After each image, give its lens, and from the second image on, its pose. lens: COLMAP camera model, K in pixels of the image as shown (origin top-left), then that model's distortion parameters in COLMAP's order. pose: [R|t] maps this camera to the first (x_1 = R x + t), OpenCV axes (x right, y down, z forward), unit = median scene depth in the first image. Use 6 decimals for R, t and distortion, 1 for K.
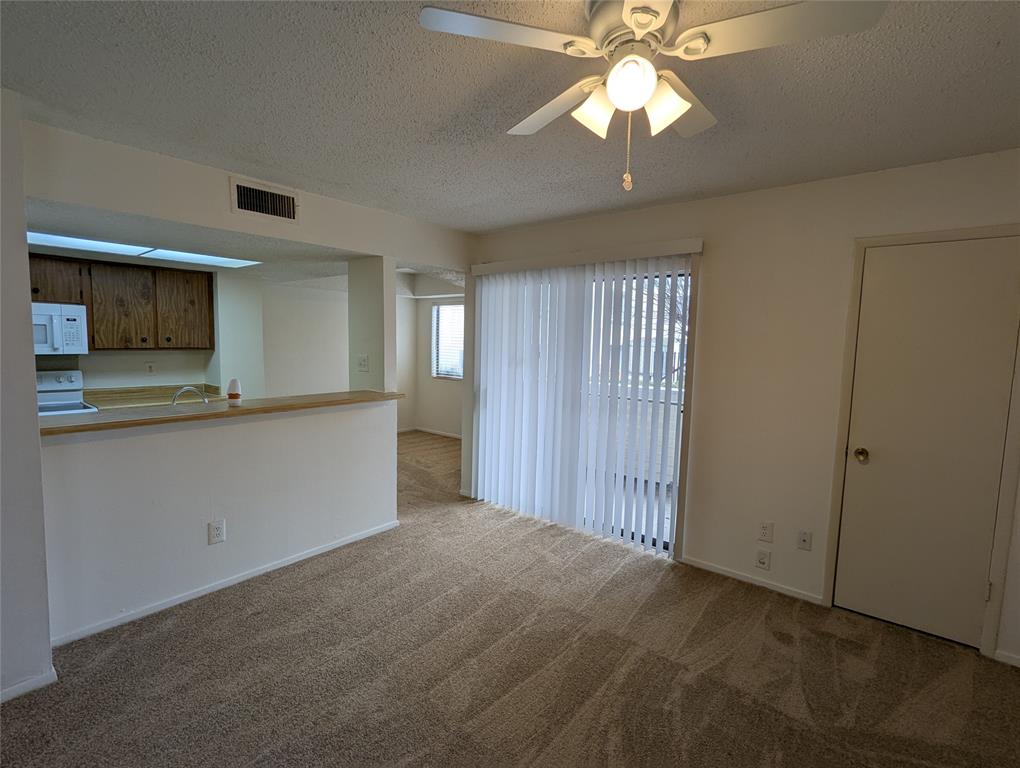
lens RADIAL K [[481.7, 0, 510.0], [0, 481.7, 384.0], [0, 0, 1]] dist [-0.005813, 0.001002]
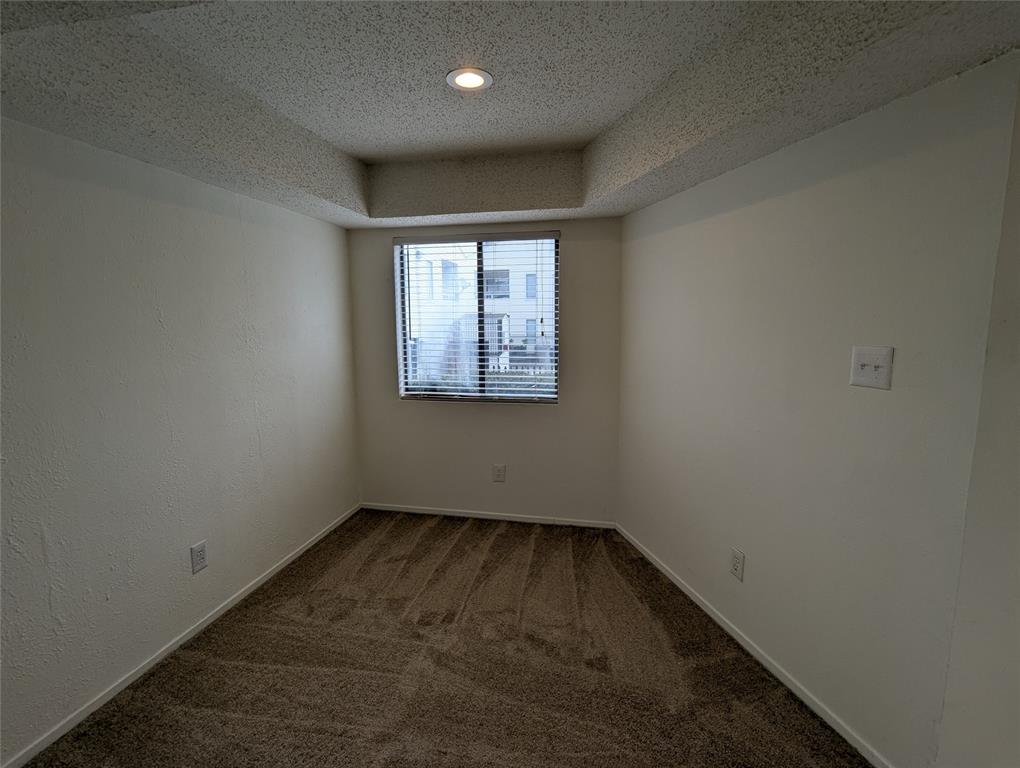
lens RADIAL K [[481.7, 0, 510.0], [0, 481.7, 384.0], [0, 0, 1]] dist [-0.005813, 0.001002]
pose [[0.881105, -0.099340, 0.462369, -0.635082], [0.069238, 0.994251, 0.081672, -0.132853], [-0.467824, -0.039949, 0.882918, 1.186941]]
